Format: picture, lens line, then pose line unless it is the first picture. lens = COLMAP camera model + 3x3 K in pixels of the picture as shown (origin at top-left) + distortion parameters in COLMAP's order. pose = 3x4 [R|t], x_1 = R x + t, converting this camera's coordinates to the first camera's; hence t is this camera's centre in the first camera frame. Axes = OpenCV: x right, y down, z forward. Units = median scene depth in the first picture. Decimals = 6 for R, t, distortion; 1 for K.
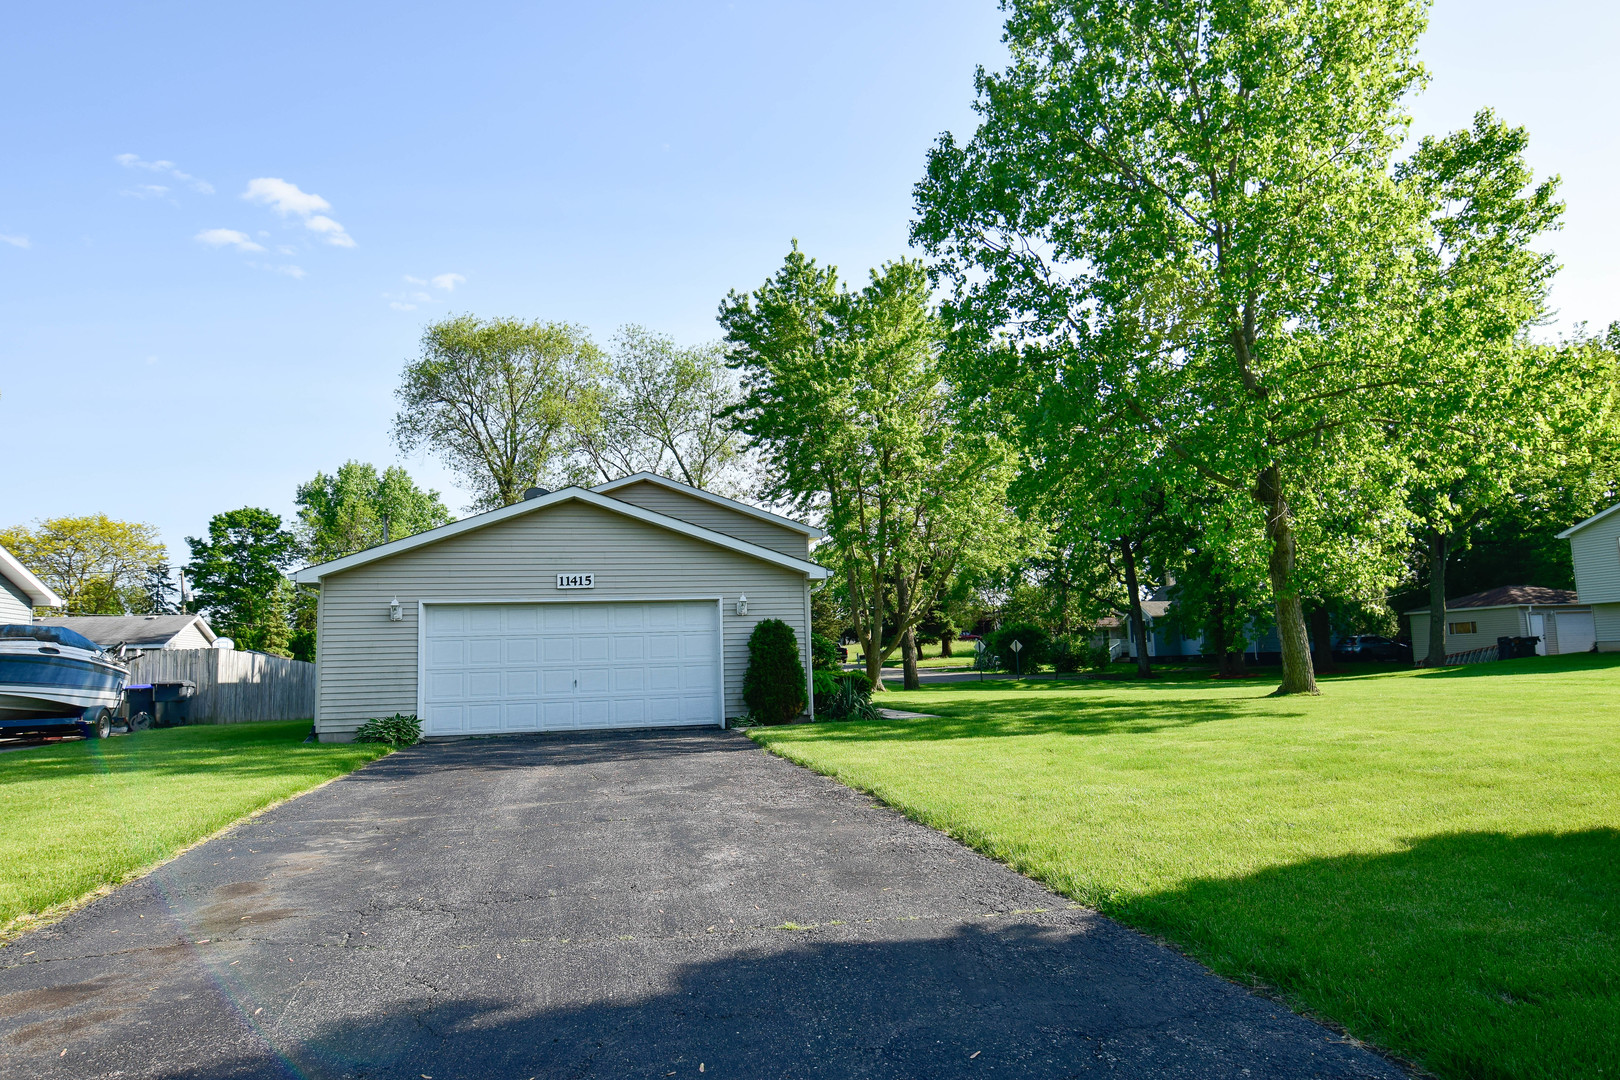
lens RADIAL K [[1001.4, 0, 804.4], [0, 1001.4, 541.8], [0, 0, 1]] dist [-0.015599, -0.012007]
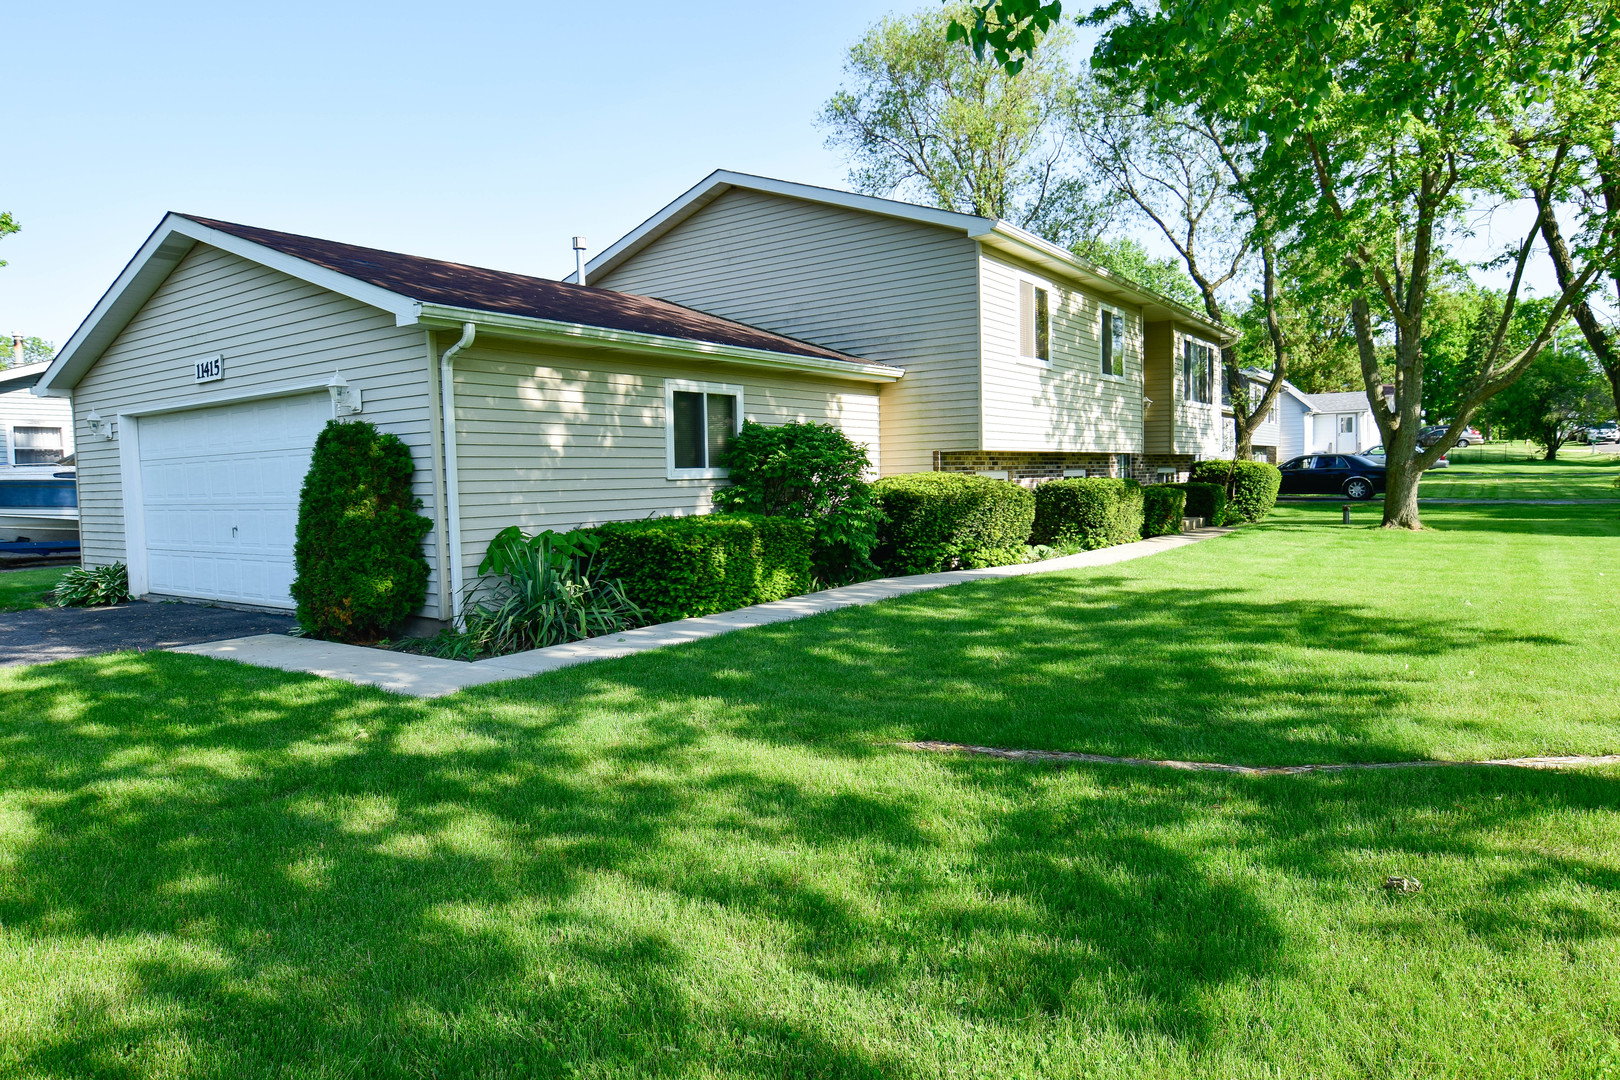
lens RADIAL K [[1001.4, 0, 815.8], [0, 1001.4, 541.7], [0, 0, 1]] dist [-0.015599, -0.012007]
pose [[0.673468, 0.061642, -0.736642, 0.481762], [0.097722, 0.980347, 0.171377, 0.074839], [0.732729, -0.187403, 0.654208, 0.847035]]
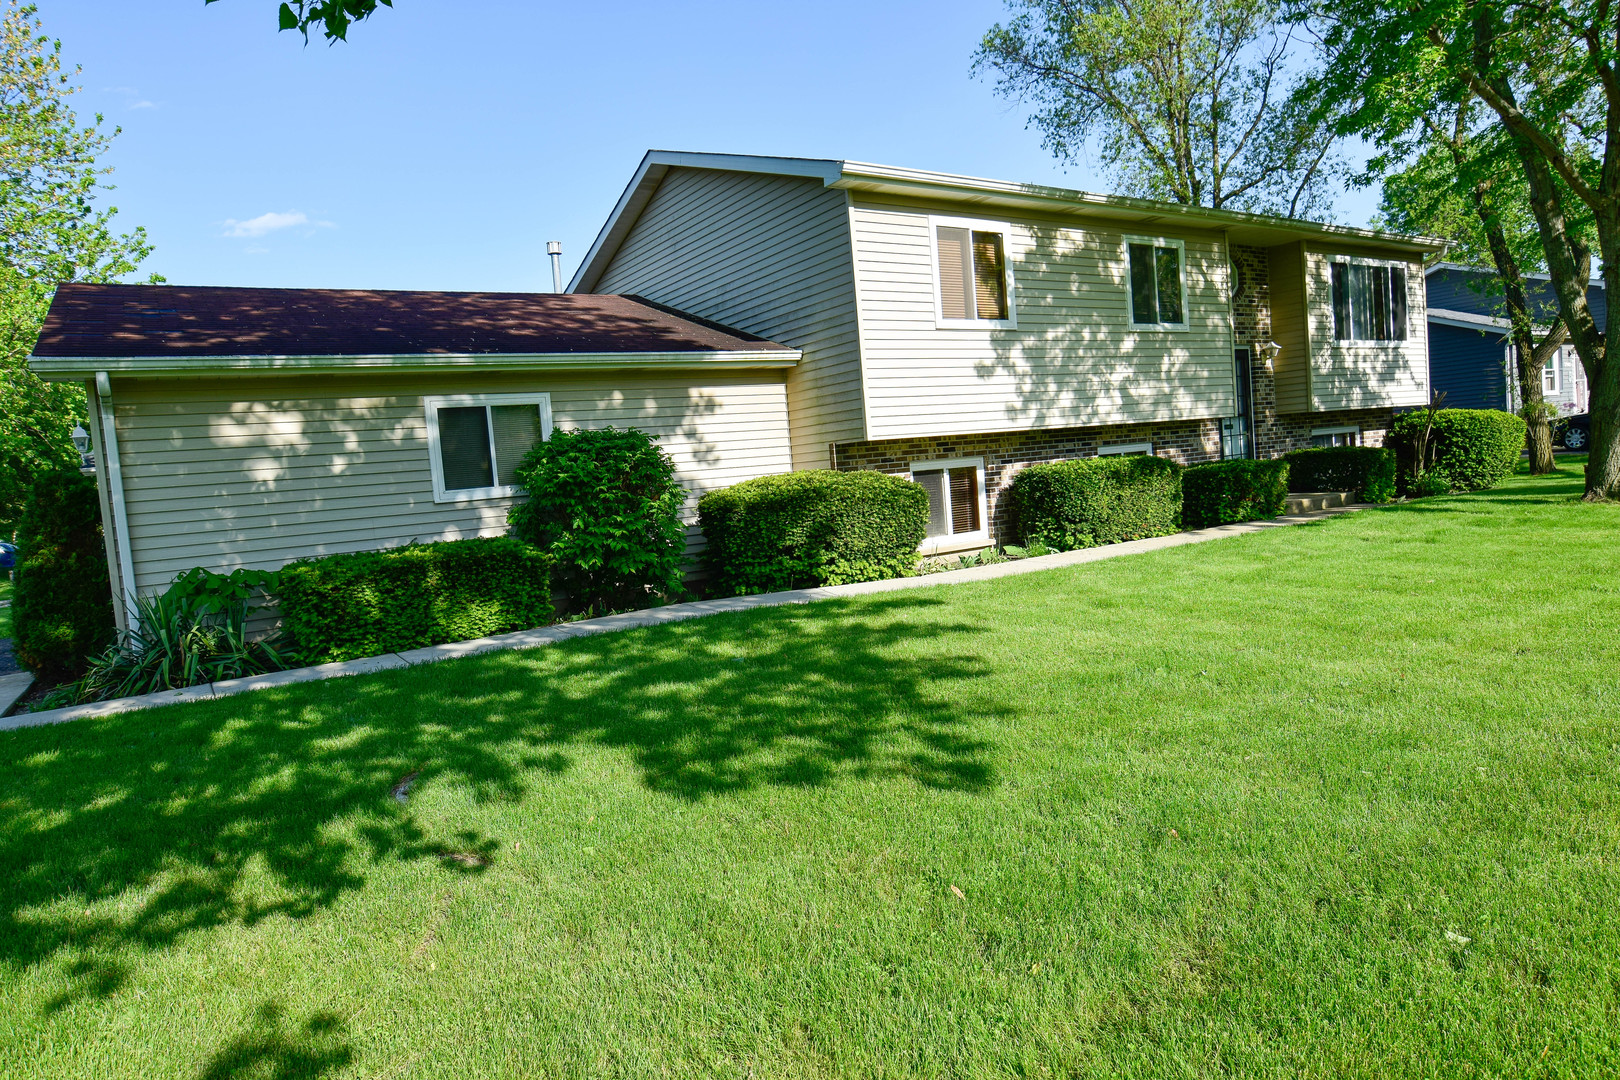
lens RADIAL K [[1001.4, 0, 806.3], [0, 1001.4, 543.0], [0, 0, 1]] dist [-0.015599, -0.012007]
pose [[0.363801, 0.067561, -0.929023, 0.580090], [0.189407, 0.971164, 0.144796, 0.112610], [0.912016, -0.228640, 0.340514, 1.177707]]
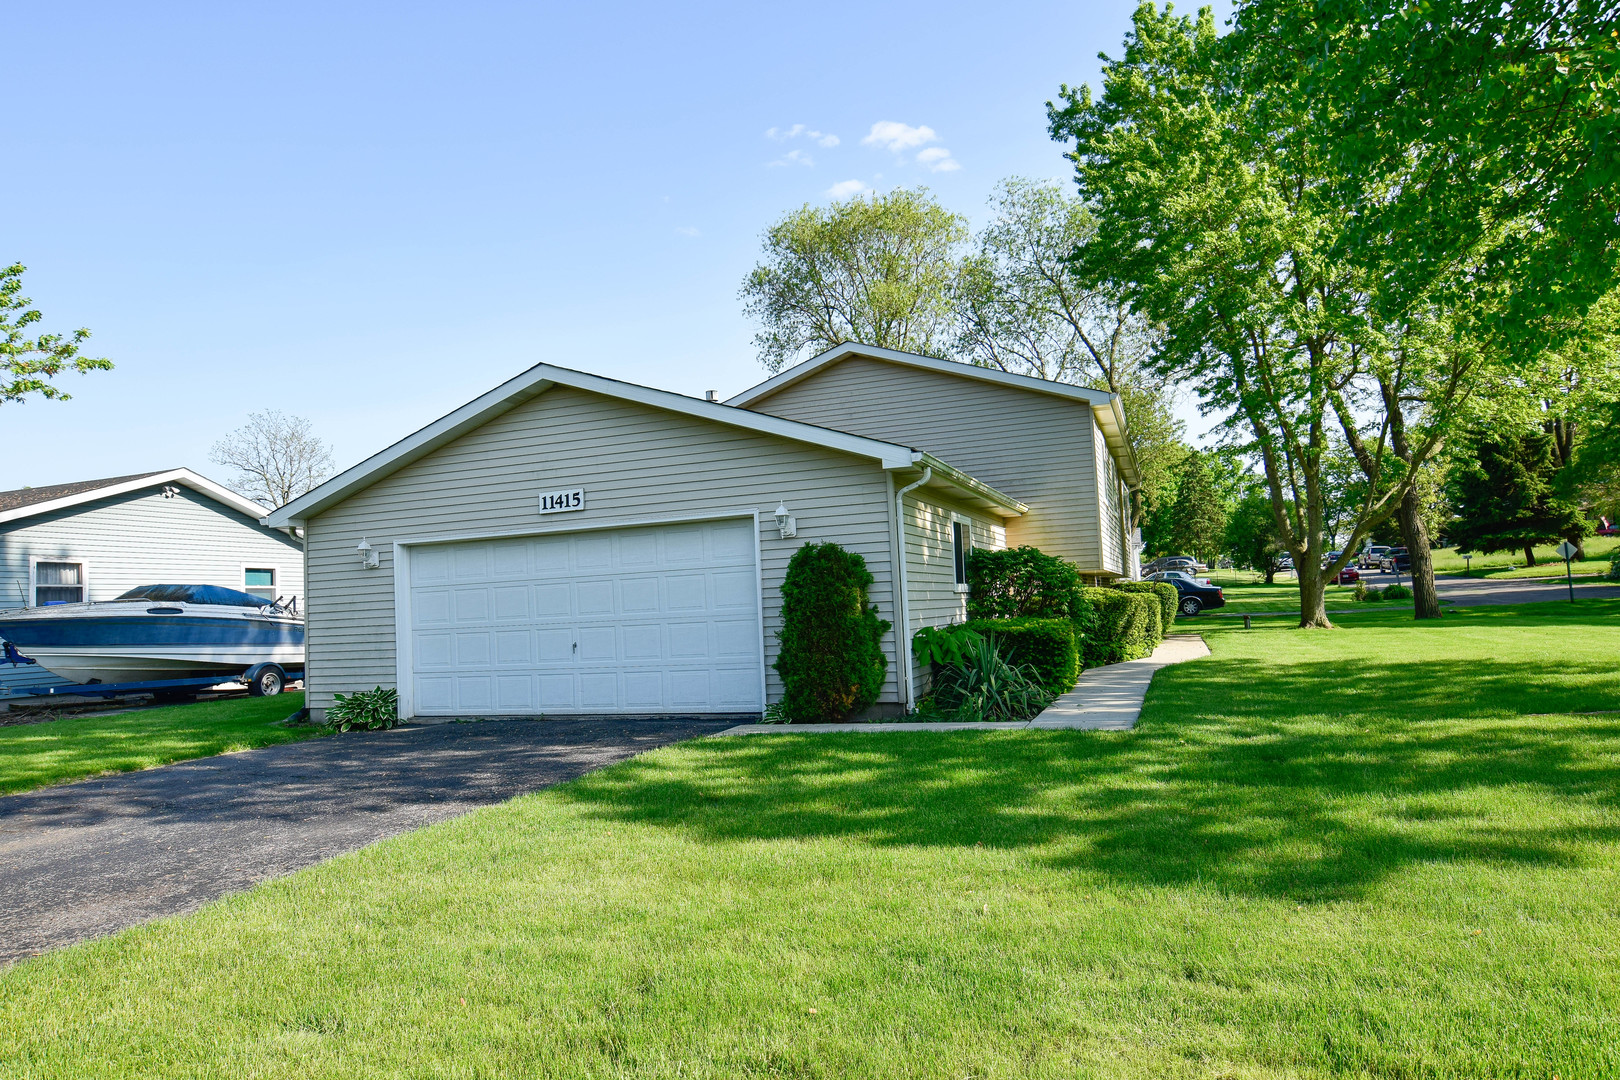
lens RADIAL K [[1001.4, 0, 819.4], [0, 1001.4, 537.8], [0, 0, 1]] dist [-0.015599, -0.012007]
pose [[0.846301, -0.047567, -0.530577, 0.286917], [0.090600, 0.994347, 0.055368, 0.041827], [0.524944, -0.094928, 0.845827, 0.502143]]
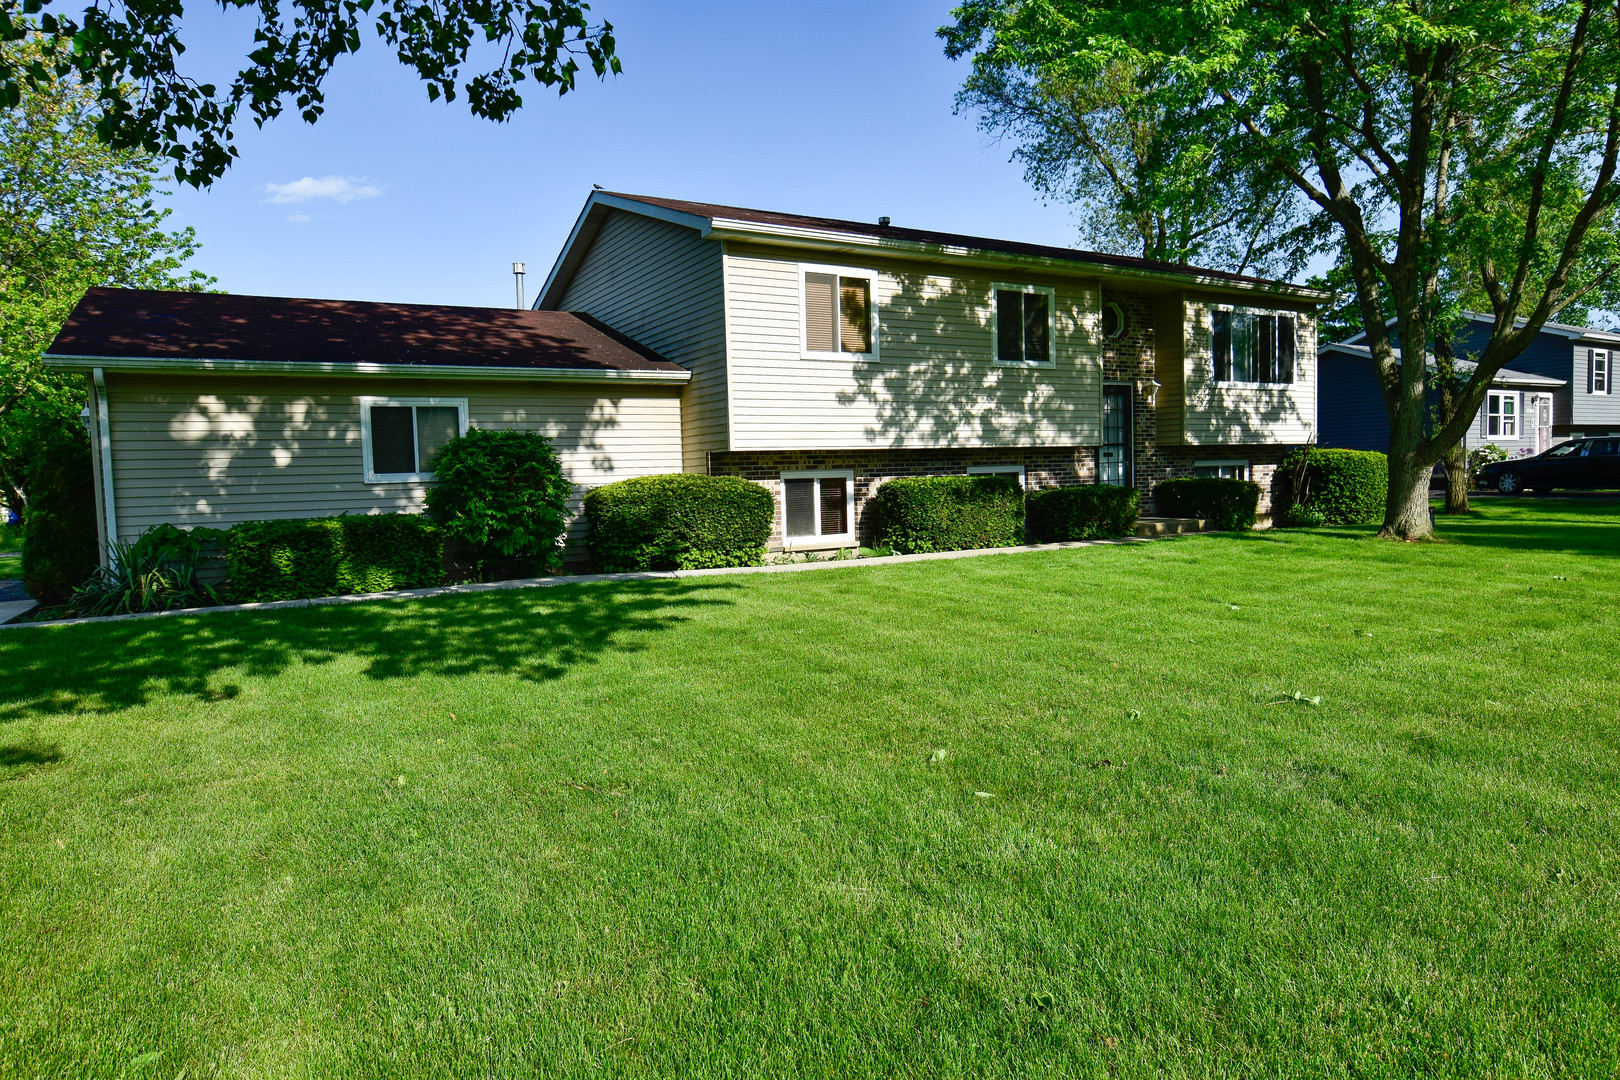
lens RADIAL K [[1001.4, 0, 807.4], [0, 1001.4, 547.7], [0, 0, 1]] dist [-0.015599, -0.012007]
pose [[0.315179, 0.089850, -0.944769, 0.737058], [0.139616, 0.980287, 0.139804, 0.122473], [0.938706, -0.175968, 0.296421, 1.260053]]
